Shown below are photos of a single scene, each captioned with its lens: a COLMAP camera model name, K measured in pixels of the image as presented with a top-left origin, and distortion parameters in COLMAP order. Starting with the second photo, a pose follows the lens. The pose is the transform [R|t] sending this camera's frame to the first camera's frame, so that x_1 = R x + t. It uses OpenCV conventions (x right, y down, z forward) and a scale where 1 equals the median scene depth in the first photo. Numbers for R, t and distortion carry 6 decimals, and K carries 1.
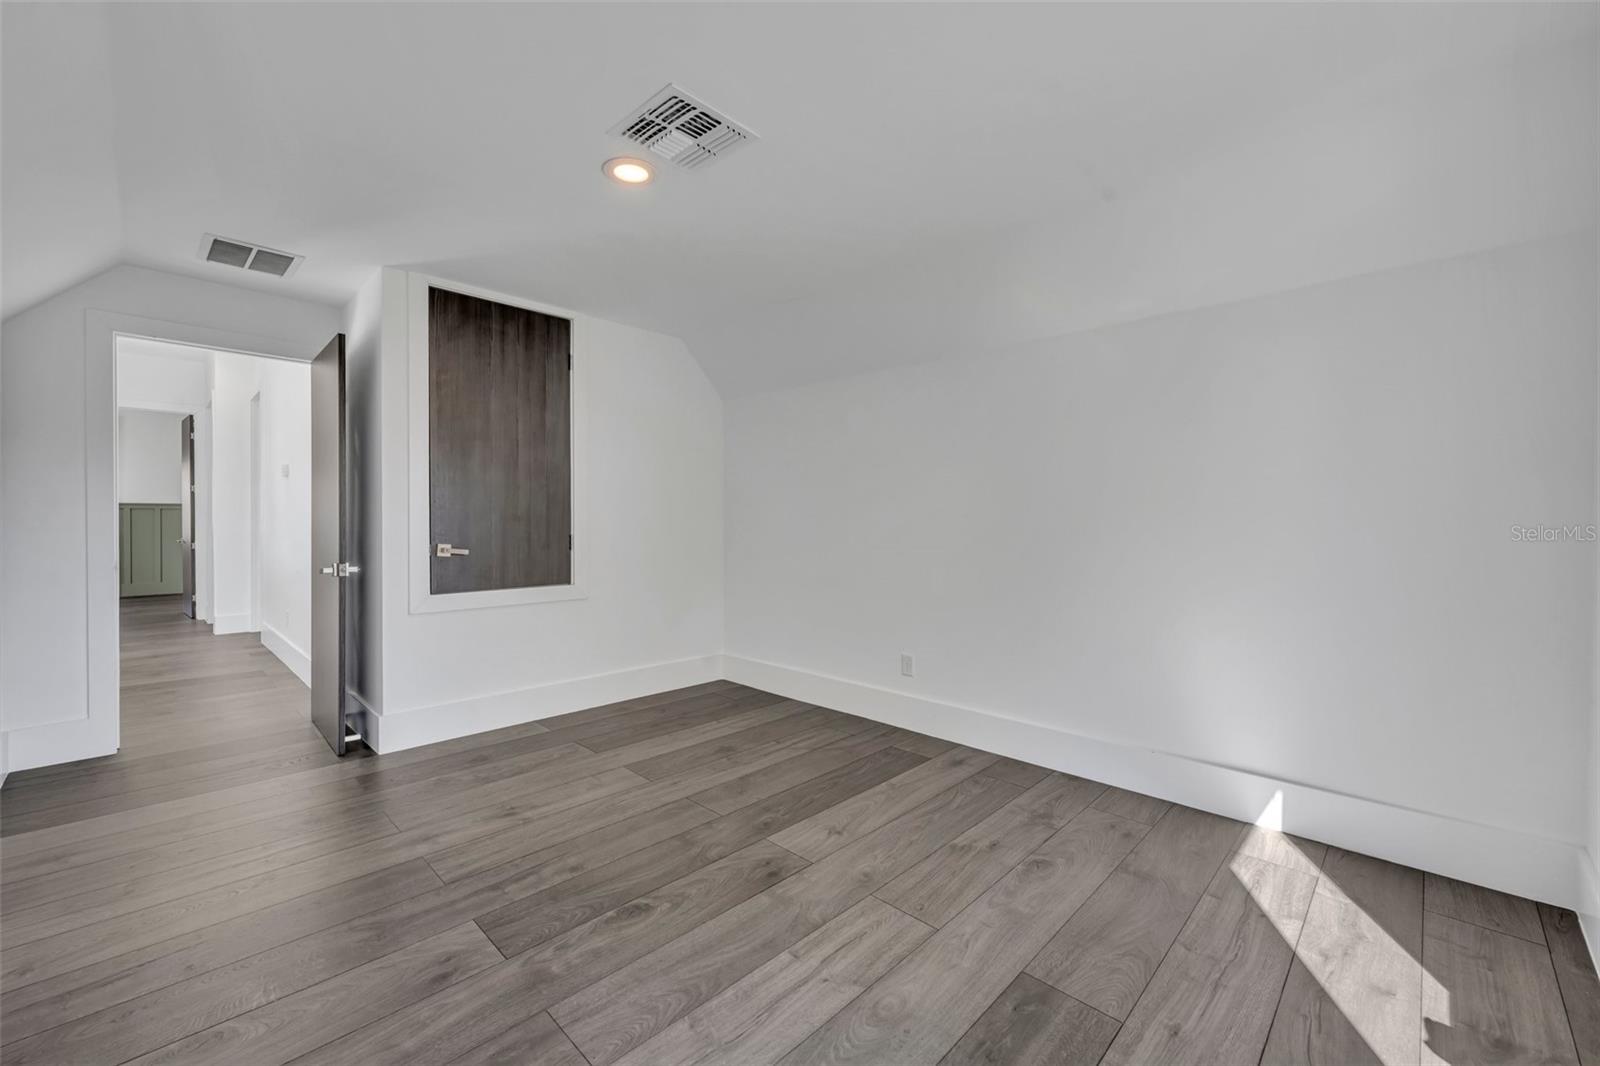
lens RADIAL K [[639.4, 0, 794.7], [0, 639.4, 536.1], [0, 0, 1]] dist [0.000829, -0.000141]
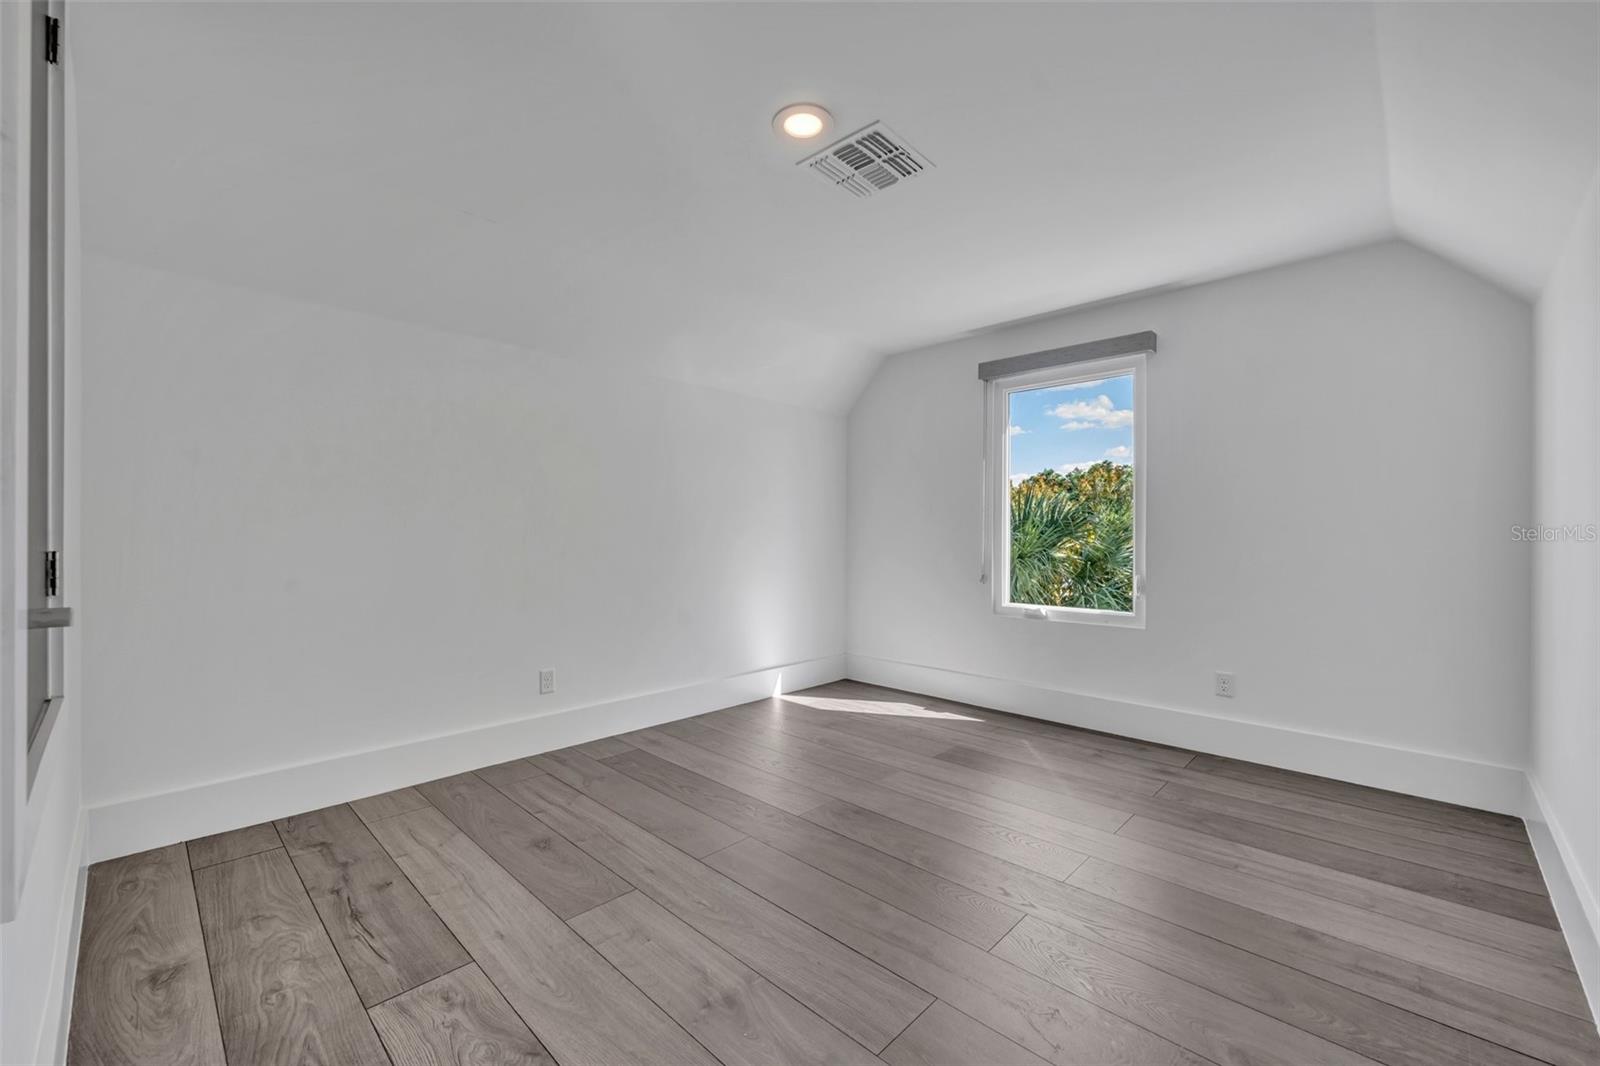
lens RADIAL K [[639.4, 0, 794.7], [0, 639.4, 536.1], [0, 0, 1]] dist [0.000829, -0.000141]
pose [[-0.002794, -0.005958, 0.999978, -0.864054], [0.013345, 0.999893, 0.005994, -0.003292], [-0.999907, 0.013361, -0.002714, 0.774186]]
